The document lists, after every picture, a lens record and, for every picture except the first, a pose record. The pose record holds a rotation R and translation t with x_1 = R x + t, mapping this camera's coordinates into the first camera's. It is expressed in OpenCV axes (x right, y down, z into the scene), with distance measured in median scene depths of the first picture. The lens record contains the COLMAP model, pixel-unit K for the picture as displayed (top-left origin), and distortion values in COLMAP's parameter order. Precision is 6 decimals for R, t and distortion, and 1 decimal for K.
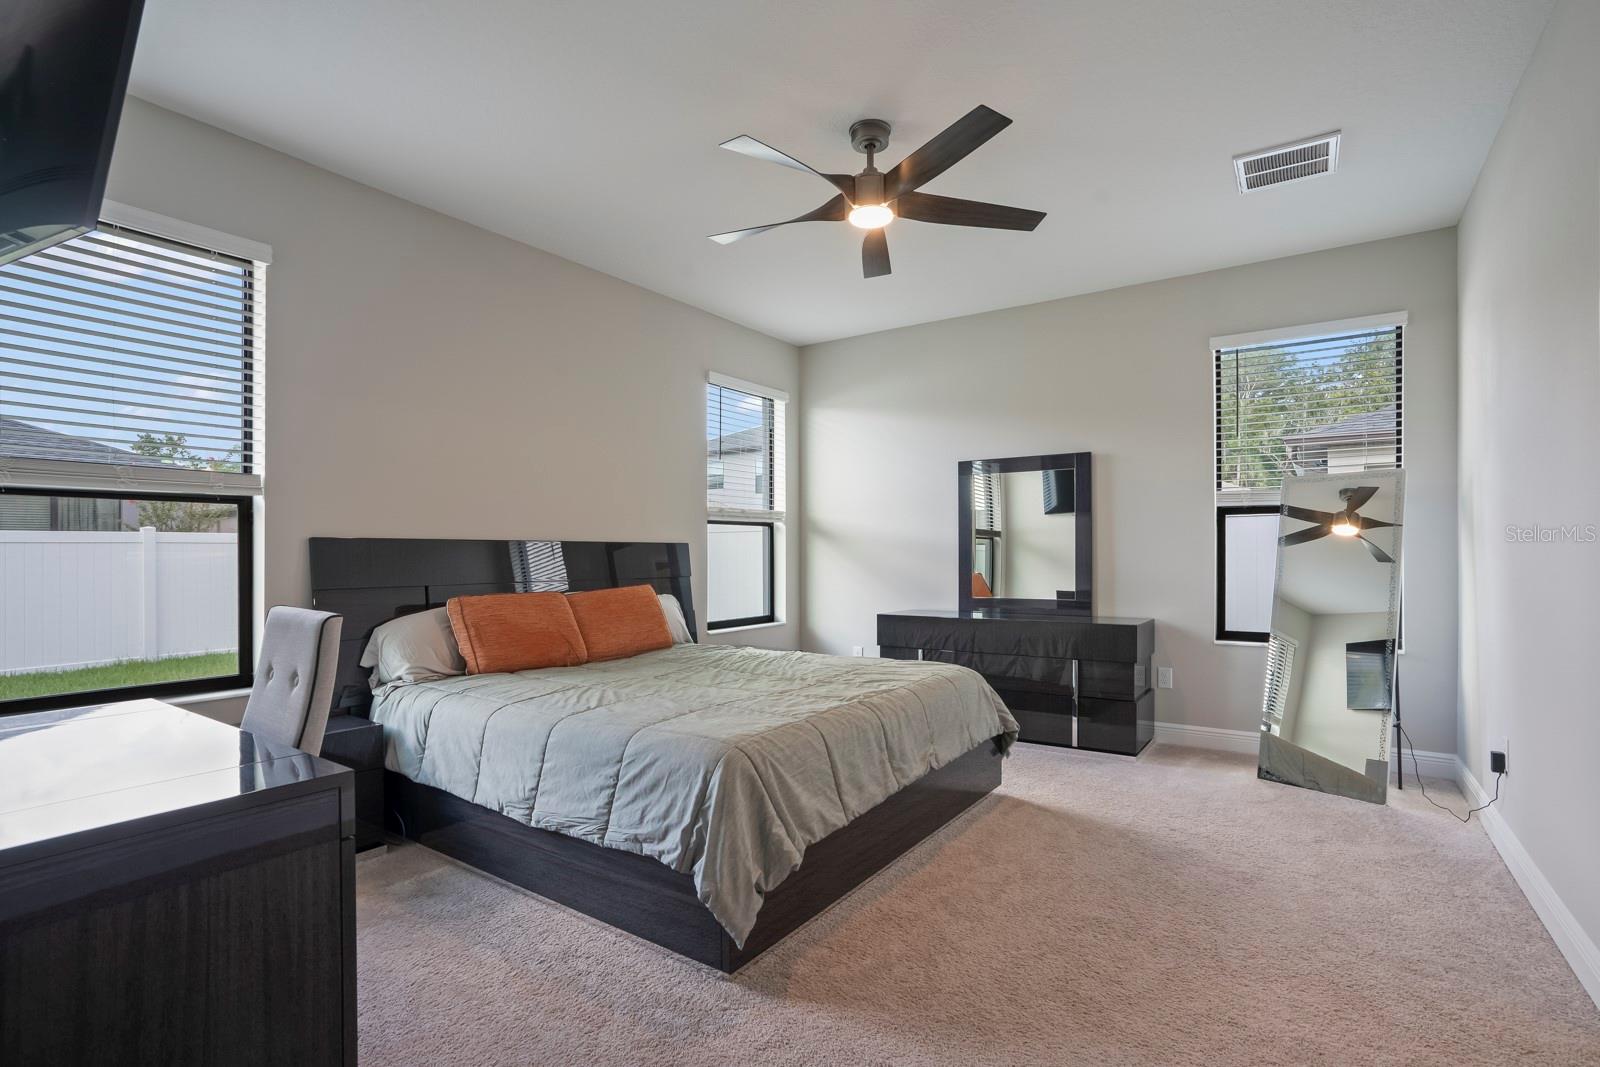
lens RADIAL K [[763.2, 0, 805.3], [0, 763.2, 555.0], [0, 0, 1]] dist [-0.054792, 0.030317]
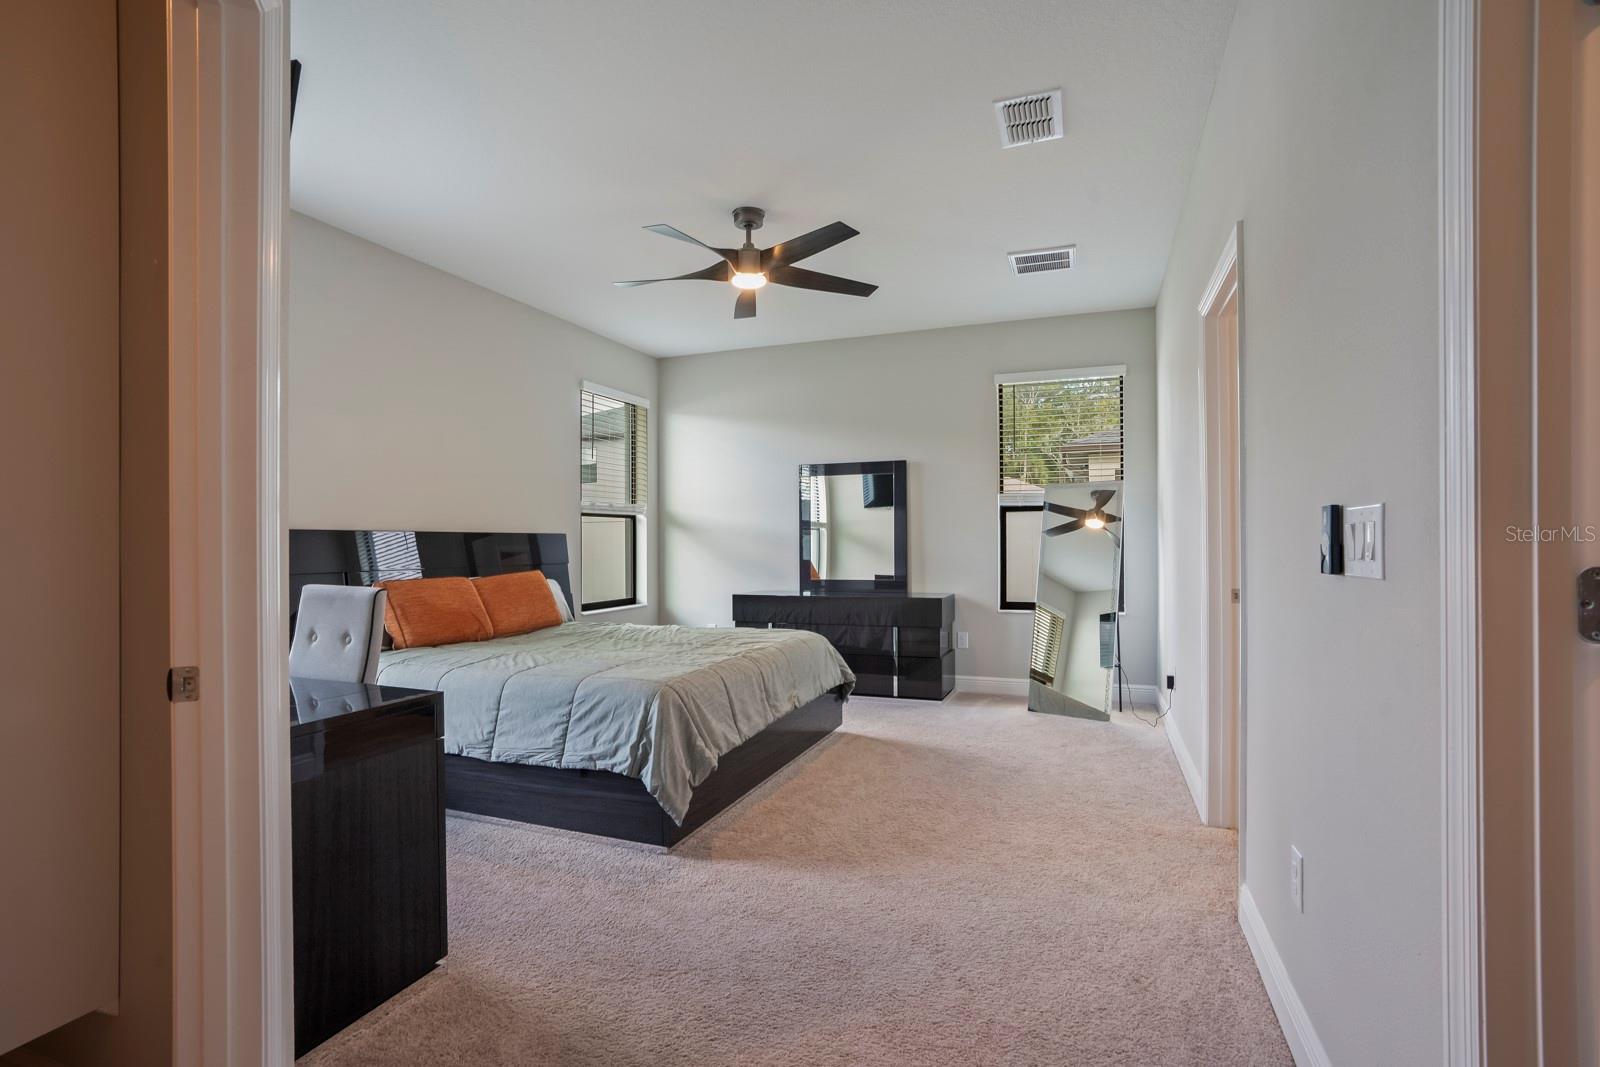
lens RADIAL K [[758.2, 0, 802.3], [0, 758.2, 541.7], [0, 0, 1]] dist [-0.052878, 0.030320]
pose [[0.972727, -0.001727, 0.231948, -0.113467], [0.002538, 0.999992, -0.003198, 0.001095], [-0.231941, 0.003699, 0.972723, -0.248195]]
